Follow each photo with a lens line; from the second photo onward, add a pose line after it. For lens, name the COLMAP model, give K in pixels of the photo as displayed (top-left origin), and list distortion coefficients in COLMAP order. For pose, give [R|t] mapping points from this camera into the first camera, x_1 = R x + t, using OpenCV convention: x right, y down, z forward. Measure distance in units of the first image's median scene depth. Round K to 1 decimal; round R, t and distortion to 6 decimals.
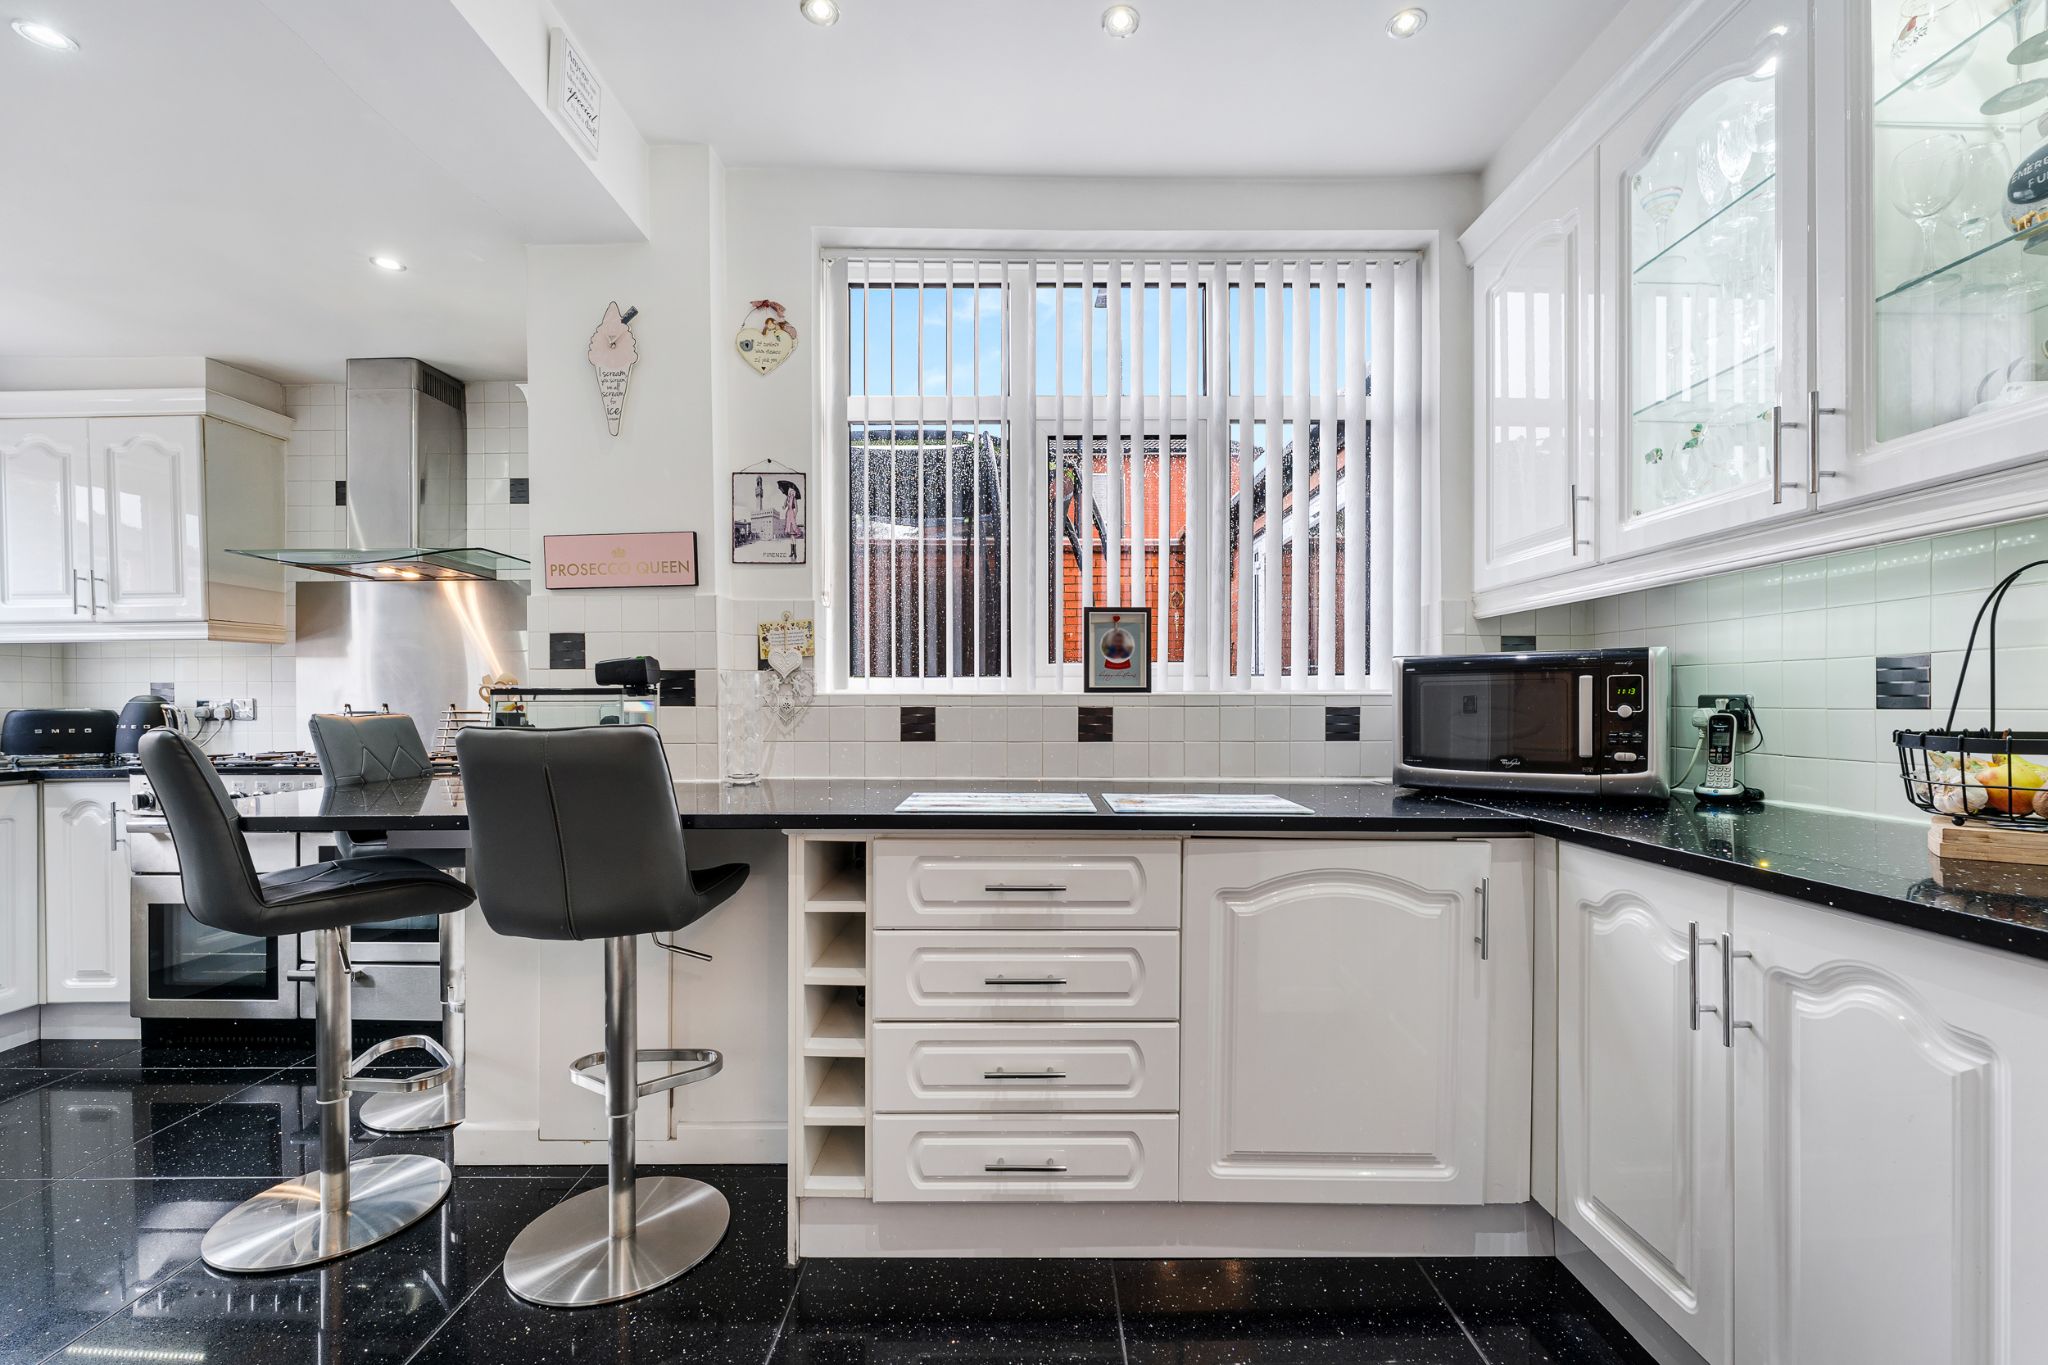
lens RADIAL K [[855.9, 0, 1036.3], [0, 855.9, 712.4], [0, 0, 1]] dist [0.002059, -0.000640]
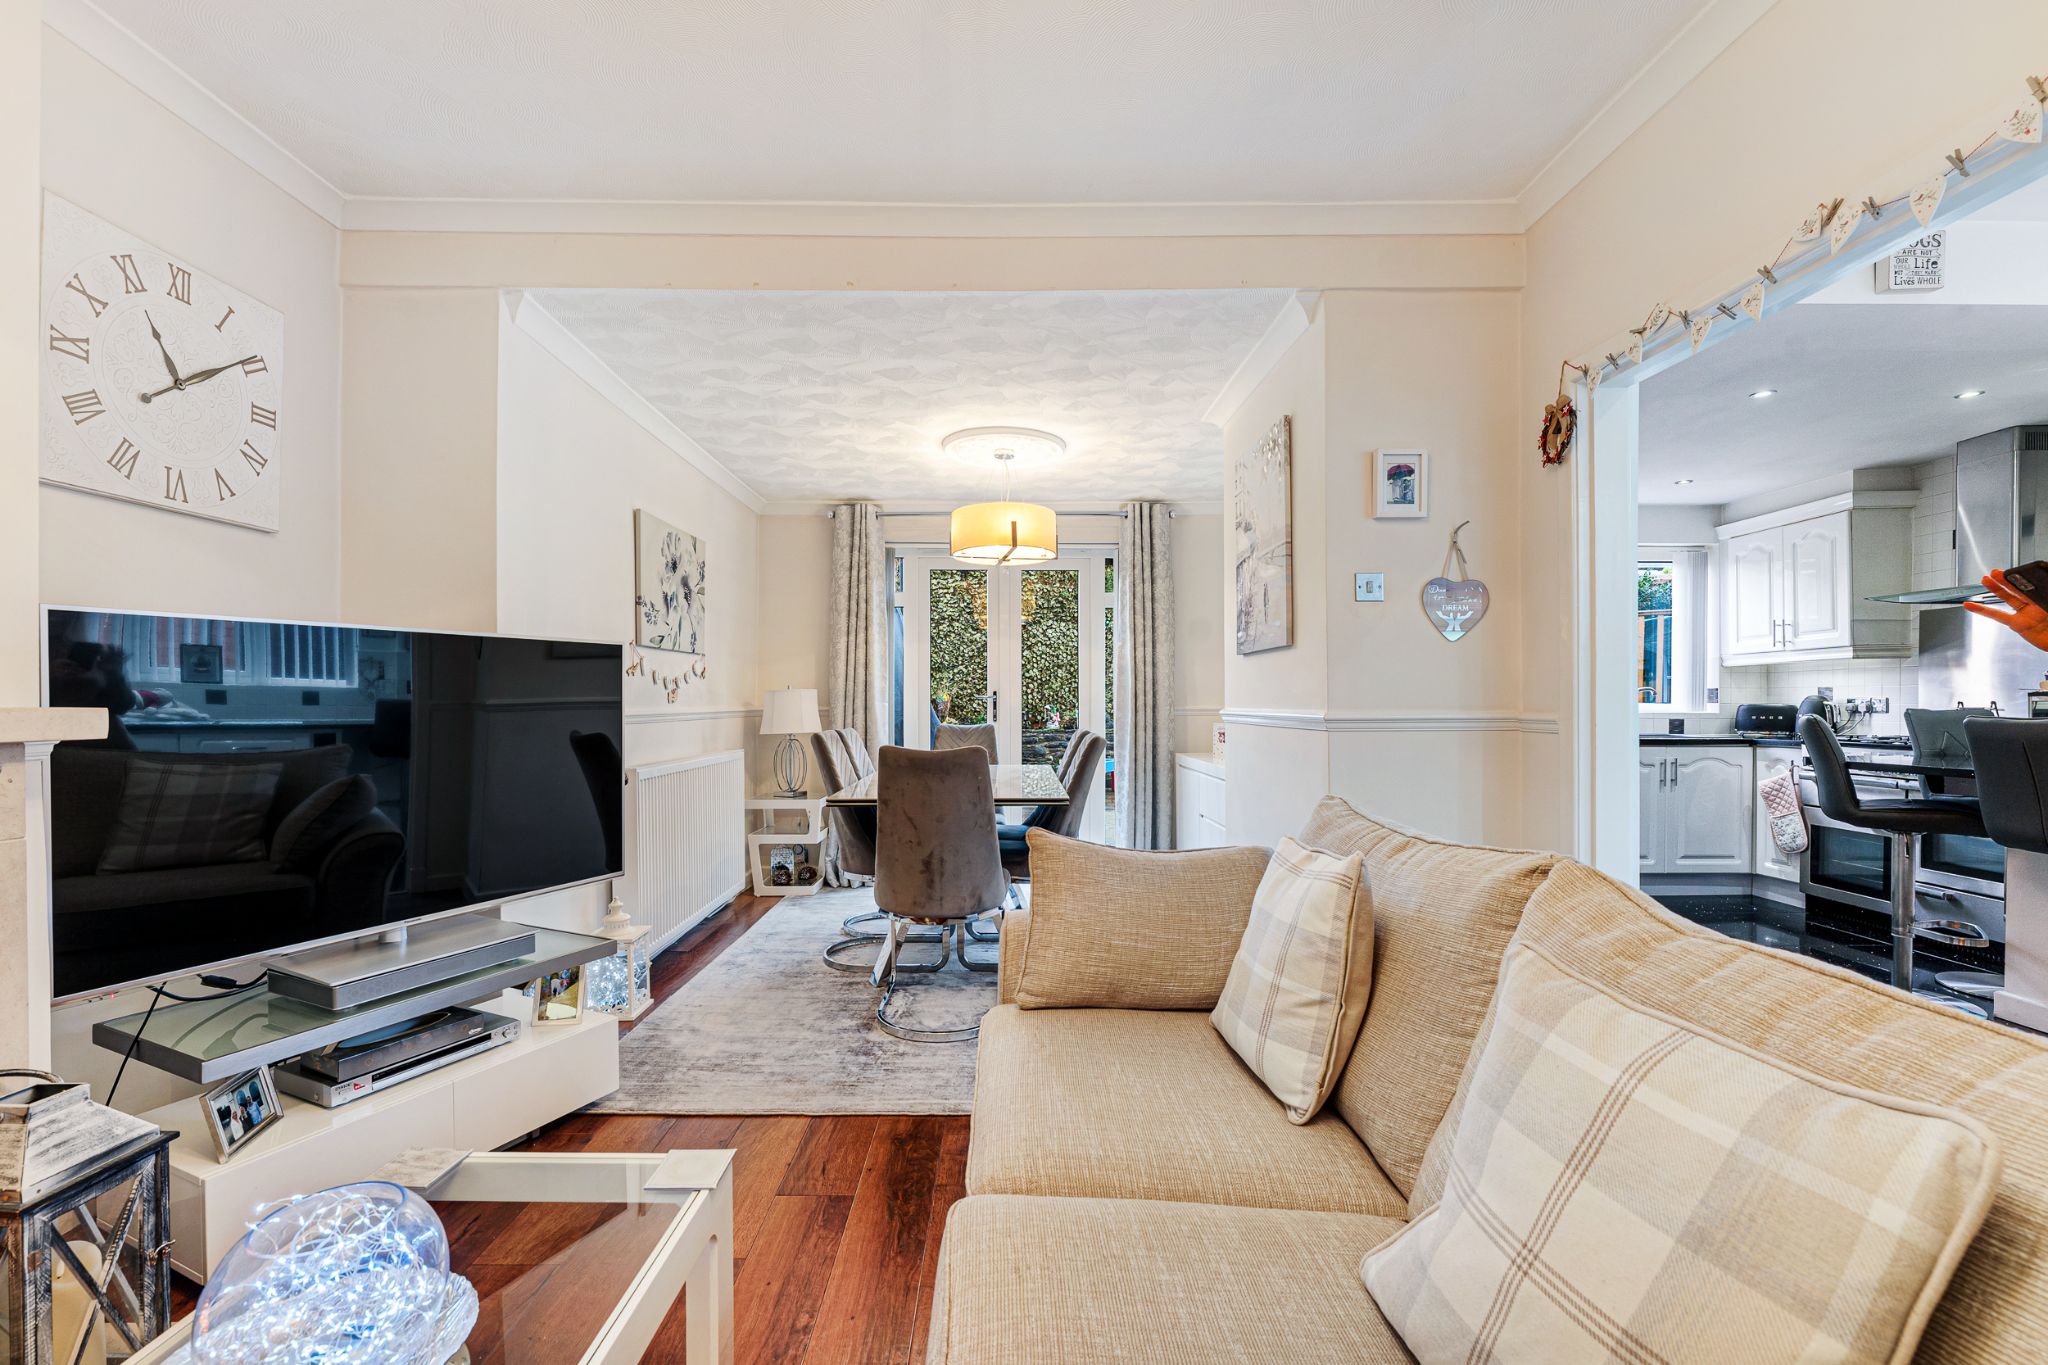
lens RADIAL K [[855.9, 0, 1015.4], [0, 855.9, 700.4], [0, 0, 1]] dist [0.002059, -0.000640]
pose [[0.000298, 0.002744, -0.999996, 0.591803], [-0.013456, 0.999906, 0.002740, 0.004195], [0.999909, 0.013456, 0.000335, -0.514347]]
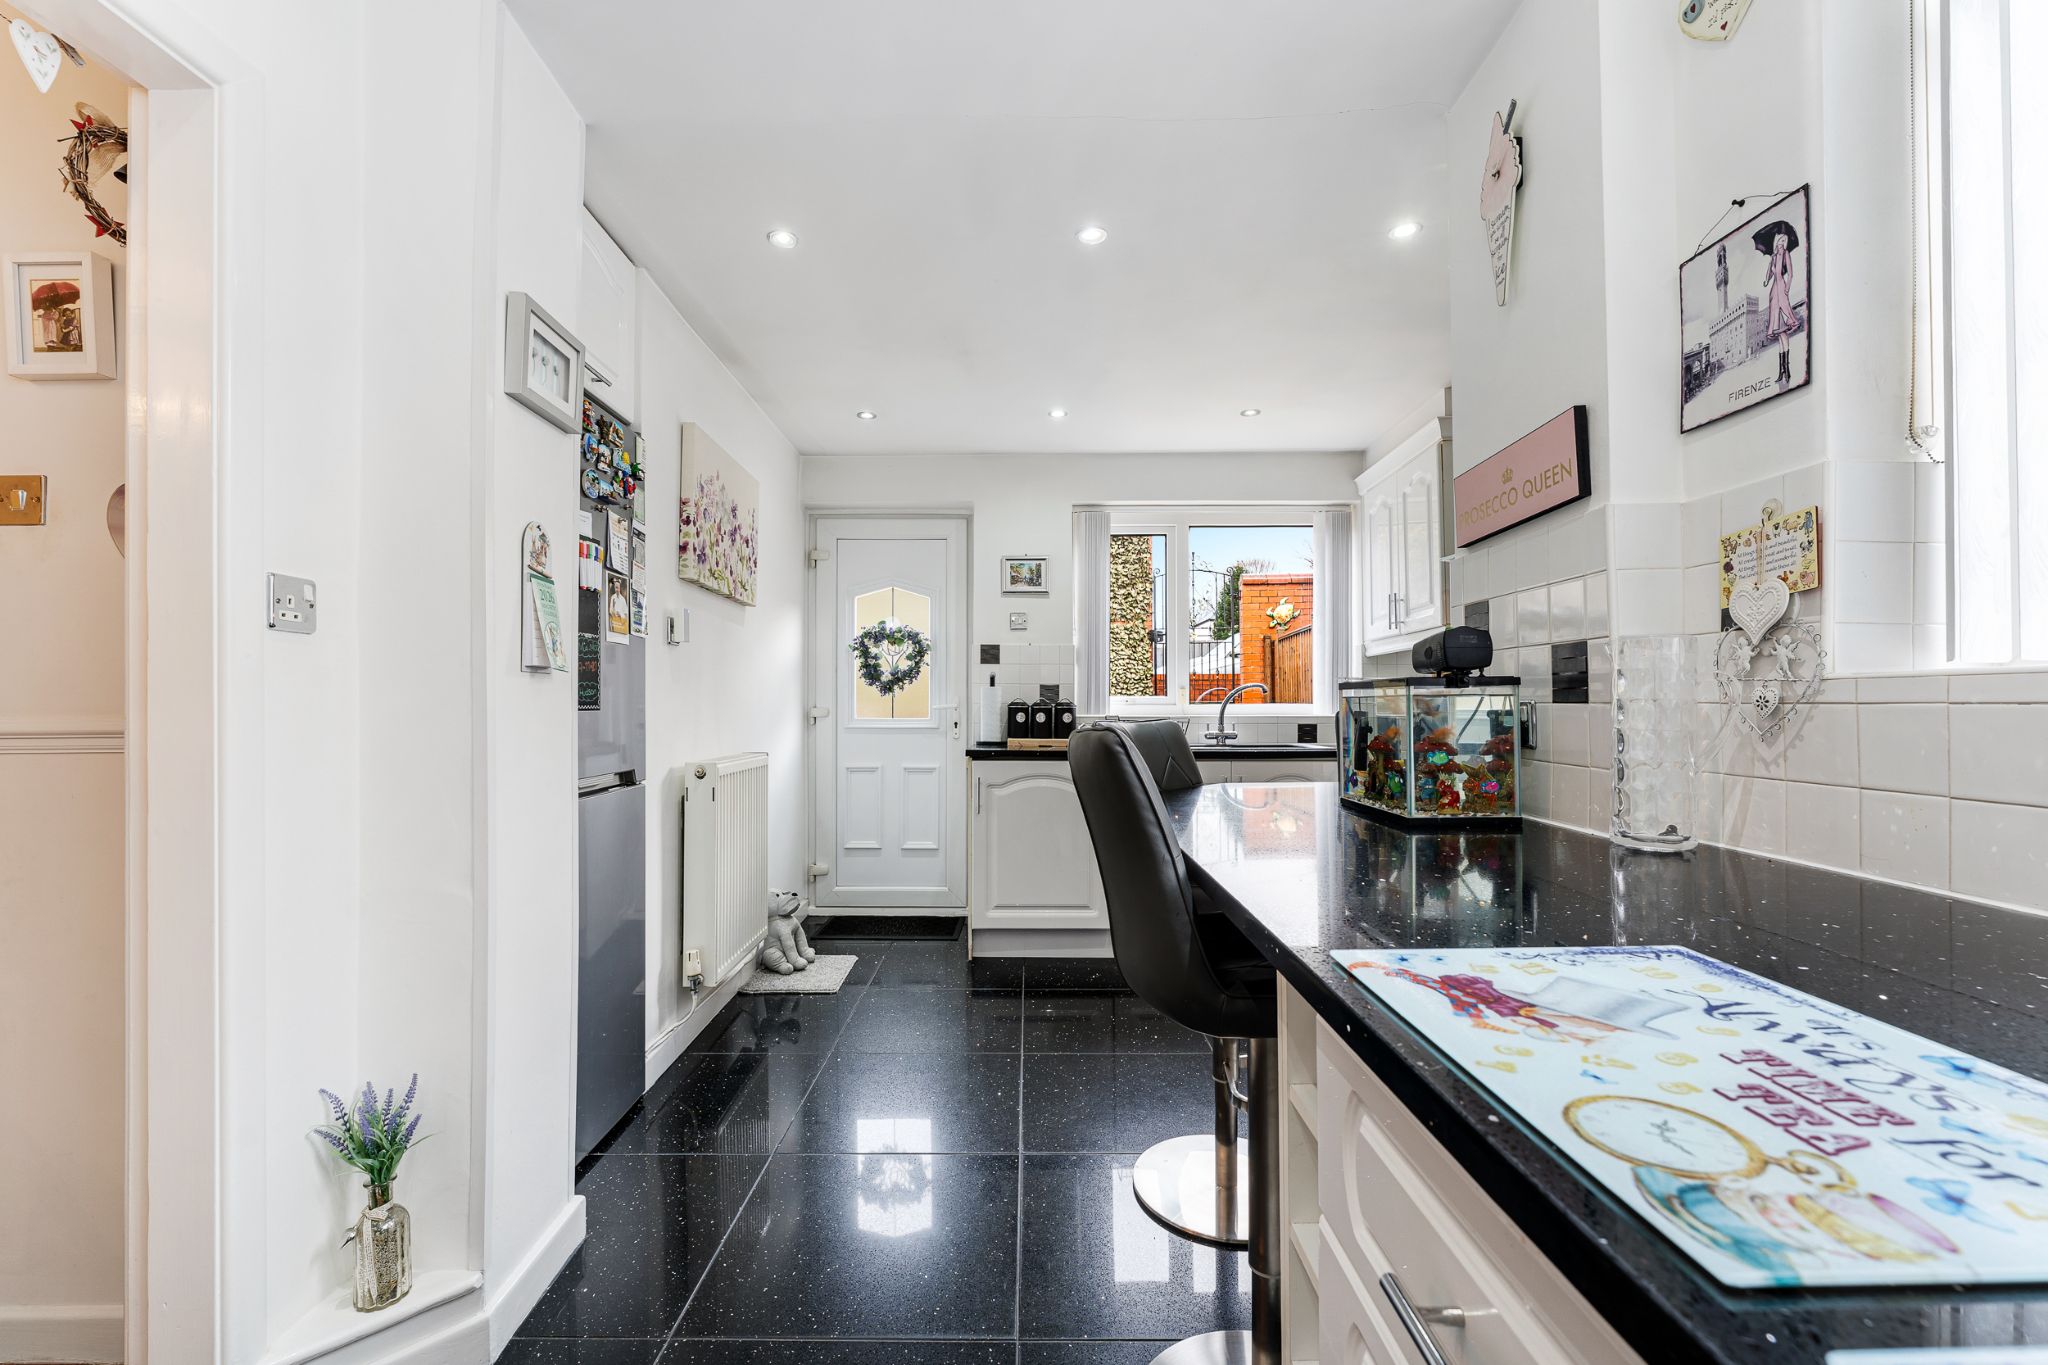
lens RADIAL K [[855.9, 0, 1020.1], [0, 855.9, 695.5], [0, 0, 1]] dist [0.002059, -0.000640]
pose [[-0.019467, -0.006824, -0.999787, 0.163867], [-0.010046, 0.999928, -0.006630, -0.003708], [0.999760, 0.009915, -0.019535, 0.530162]]
